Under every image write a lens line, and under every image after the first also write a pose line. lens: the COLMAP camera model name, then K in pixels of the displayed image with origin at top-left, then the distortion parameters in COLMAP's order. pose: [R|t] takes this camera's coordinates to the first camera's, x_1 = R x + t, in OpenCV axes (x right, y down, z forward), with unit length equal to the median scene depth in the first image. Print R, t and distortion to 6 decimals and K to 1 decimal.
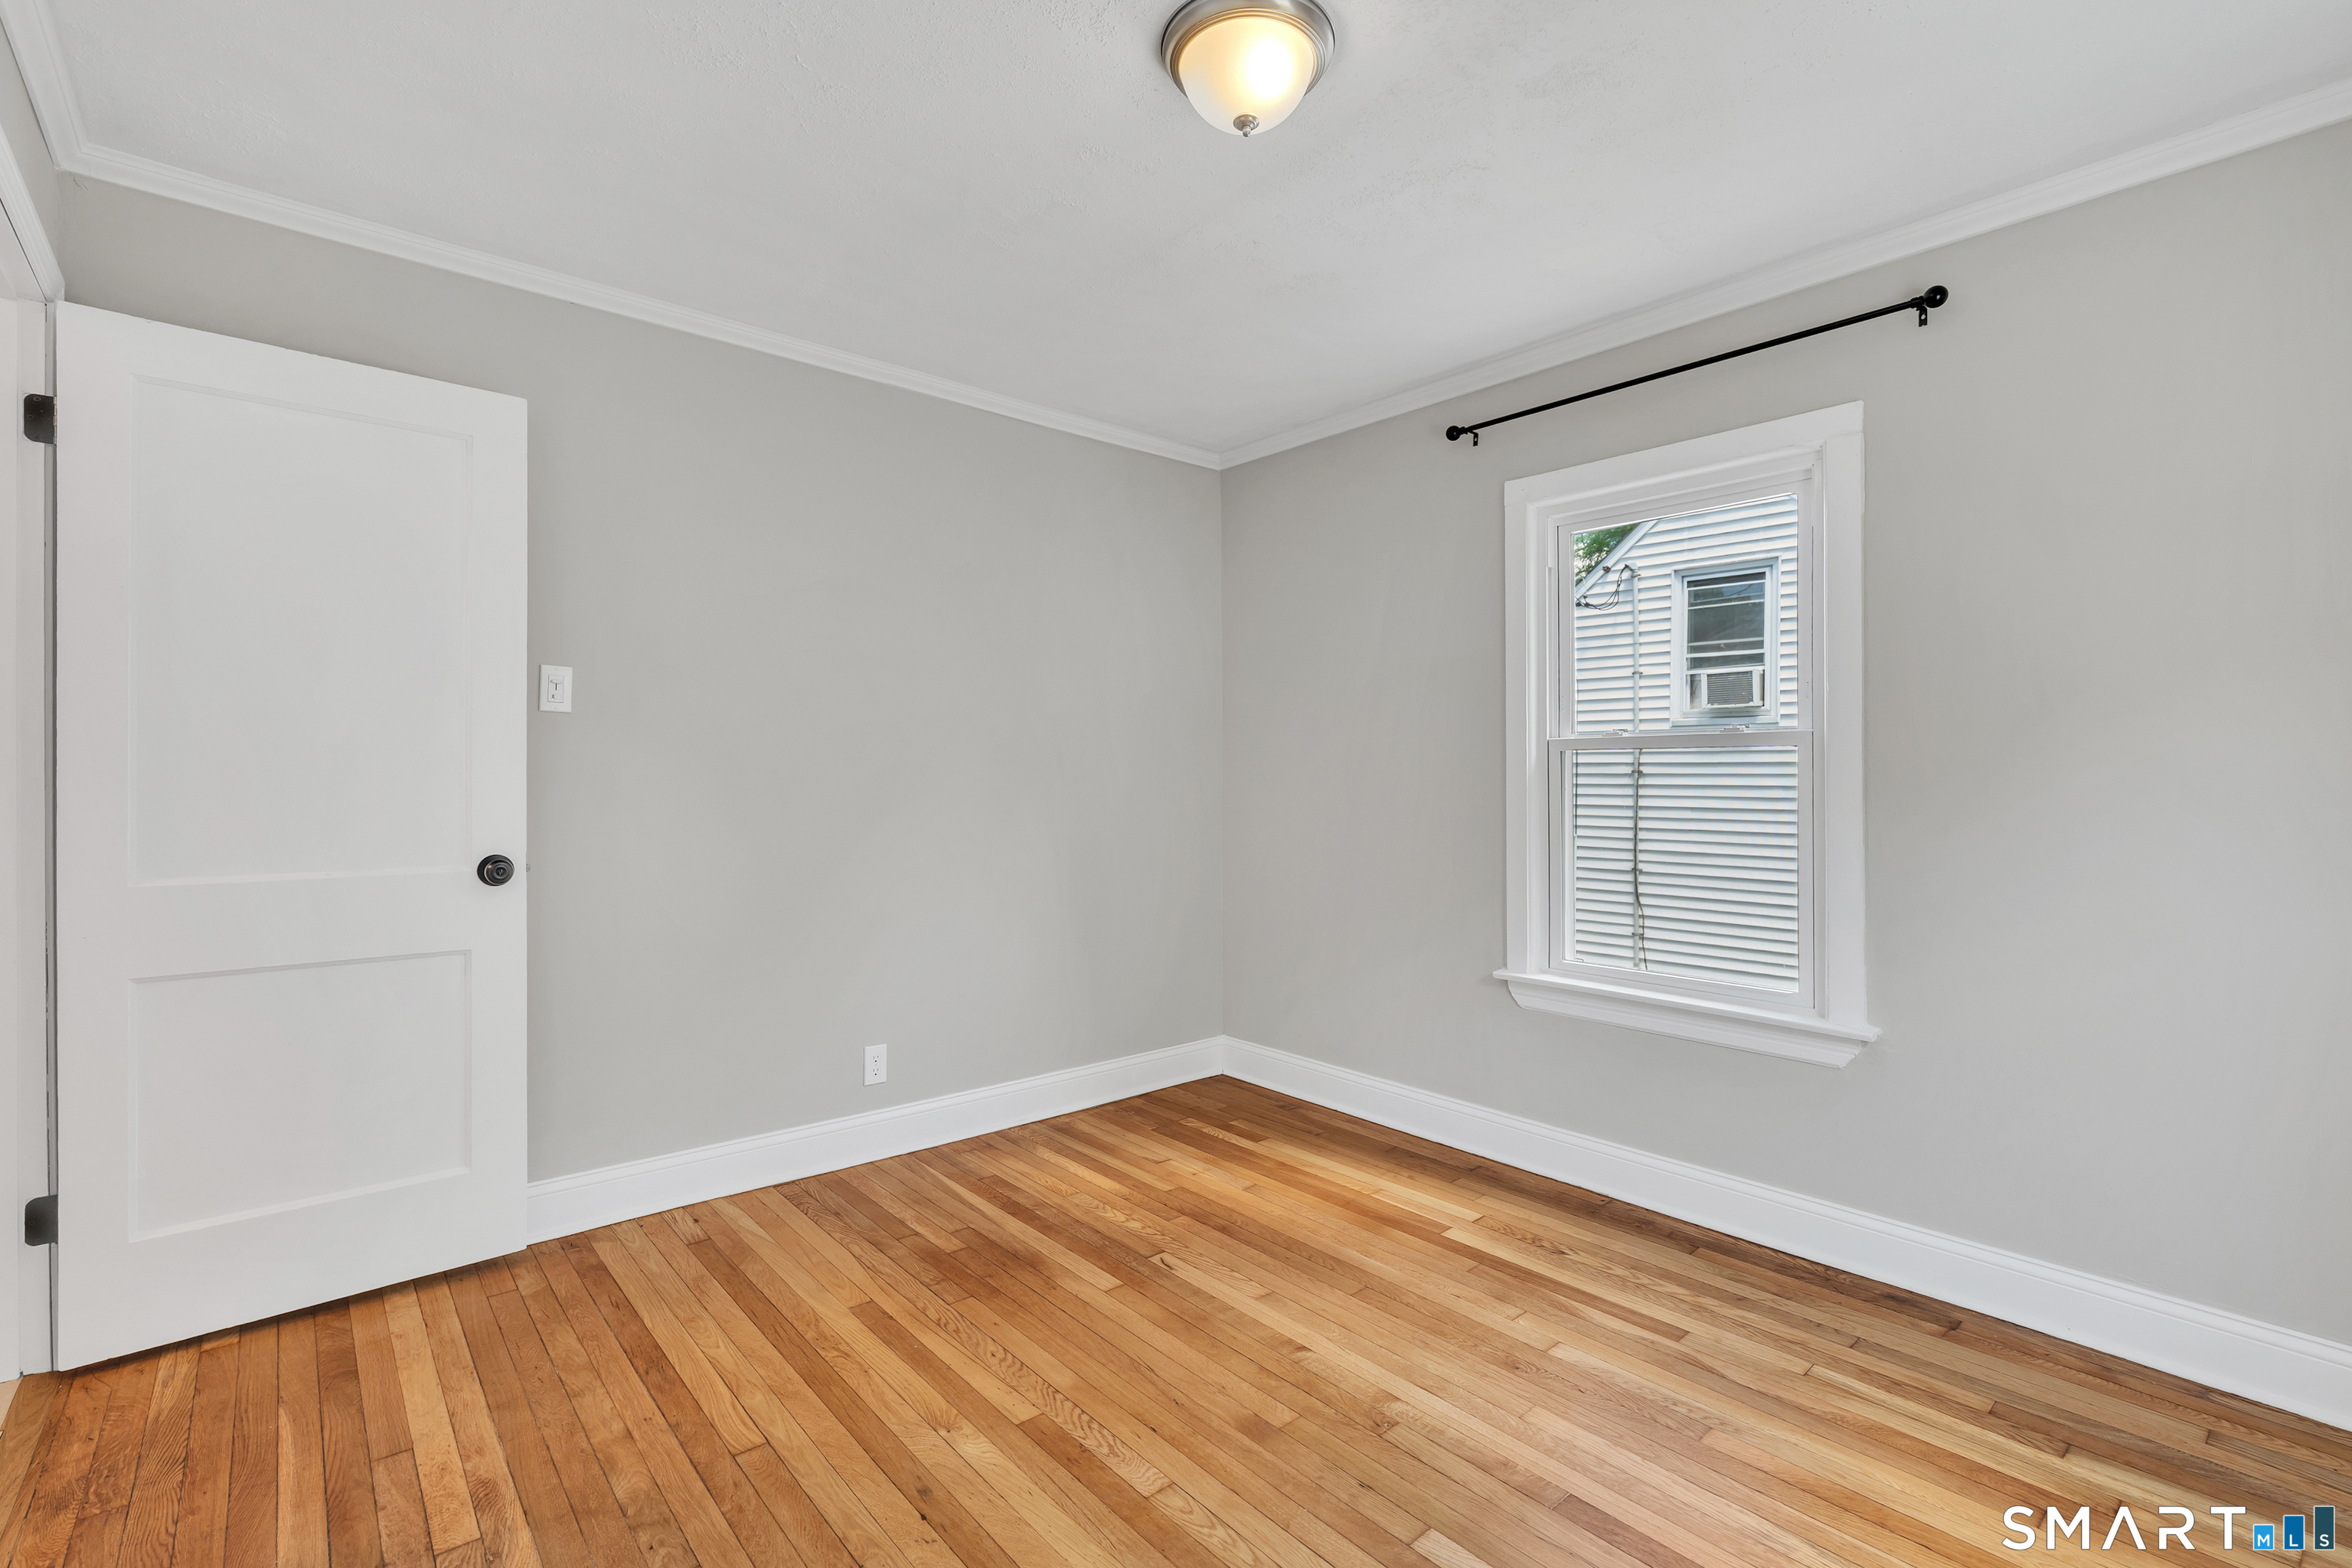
lens RADIAL K [[1062.2, 0, 1176.0], [0, 1062.2, 784.0], [0, 0, 1]] dist [0.024052, -0.000052]
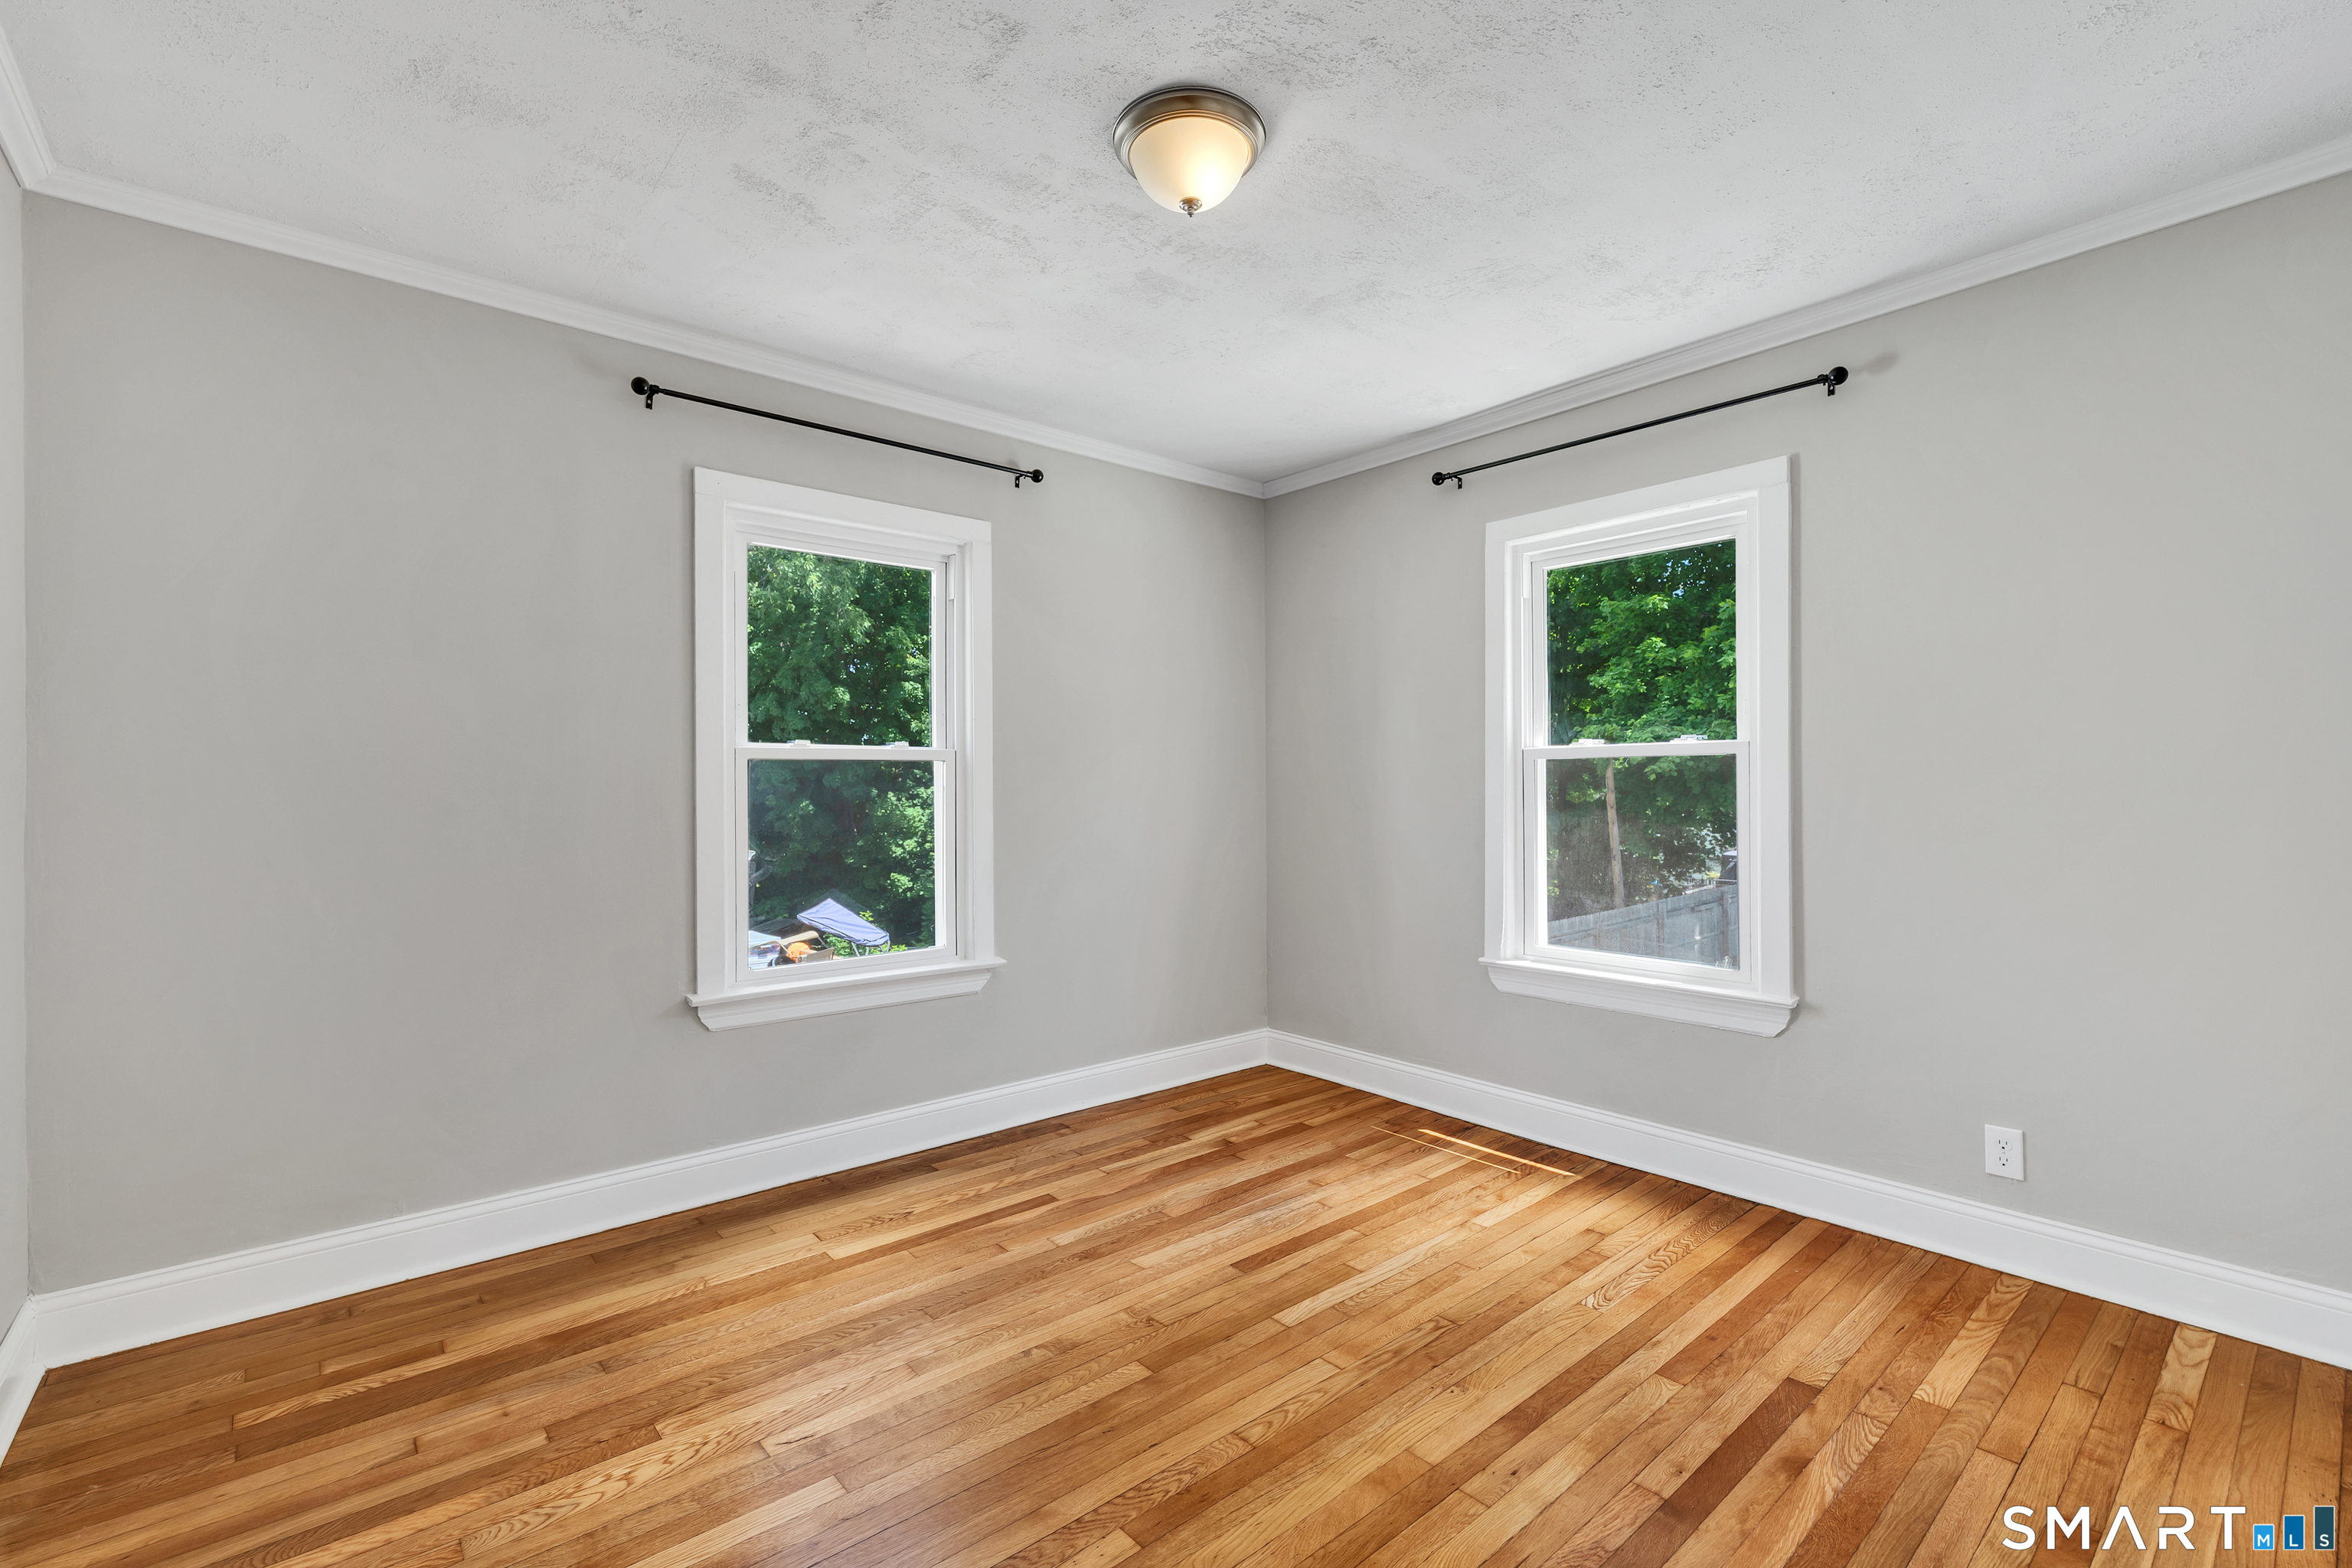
lens RADIAL K [[1062.2, 0, 1176.0], [0, 1062.2, 784.0], [0, 0, 1]] dist [0.002432, 0.000593]
pose [[-0.019395, 0.007834, 0.999781, -0.787654], [0.008377, 0.999935, -0.007673, 0.006978], [-0.999777, 0.008226, -0.019459, 0.788453]]
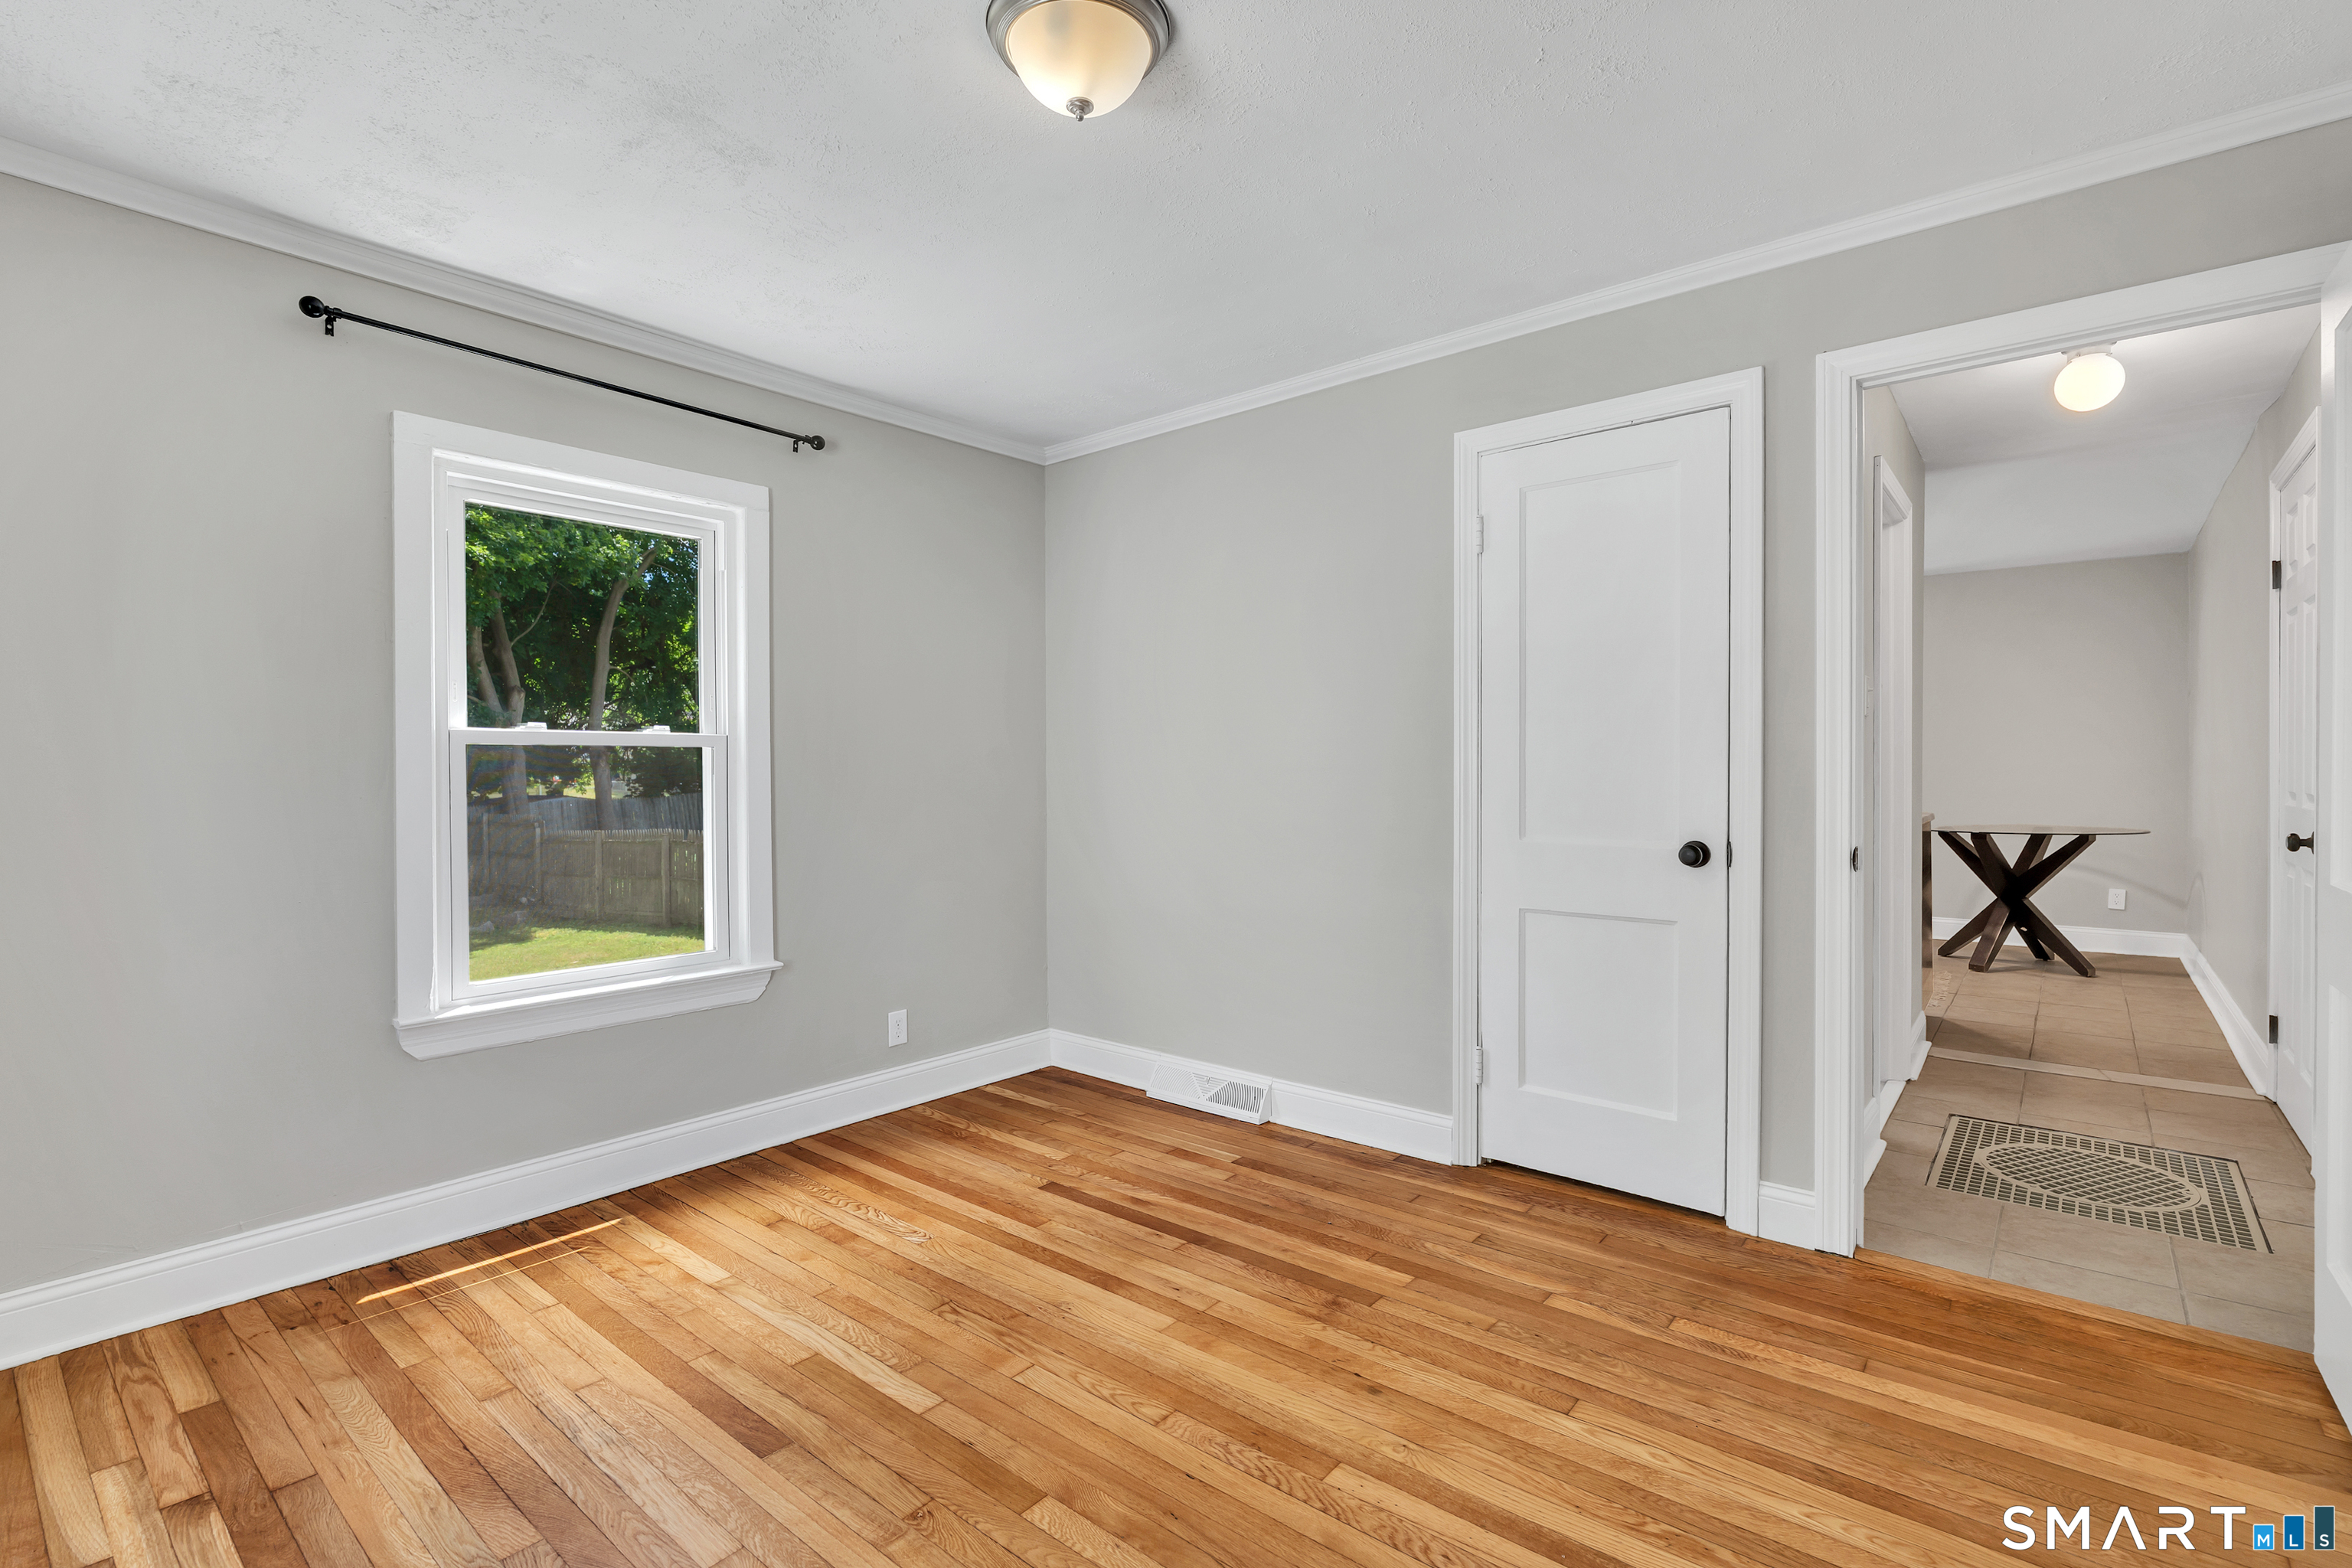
lens RADIAL K [[1024.8, 0, 1176.0], [0, 1024.8, 784.0], [0, 0, 1]] dist [-0.027475, 0.009532]
pose [[-0.983490, 0.017835, -0.180081, 0.107405], [0.015394, 0.999770, 0.014944, 0.004520], [0.180306, 0.011925, -0.983538, 1.454376]]
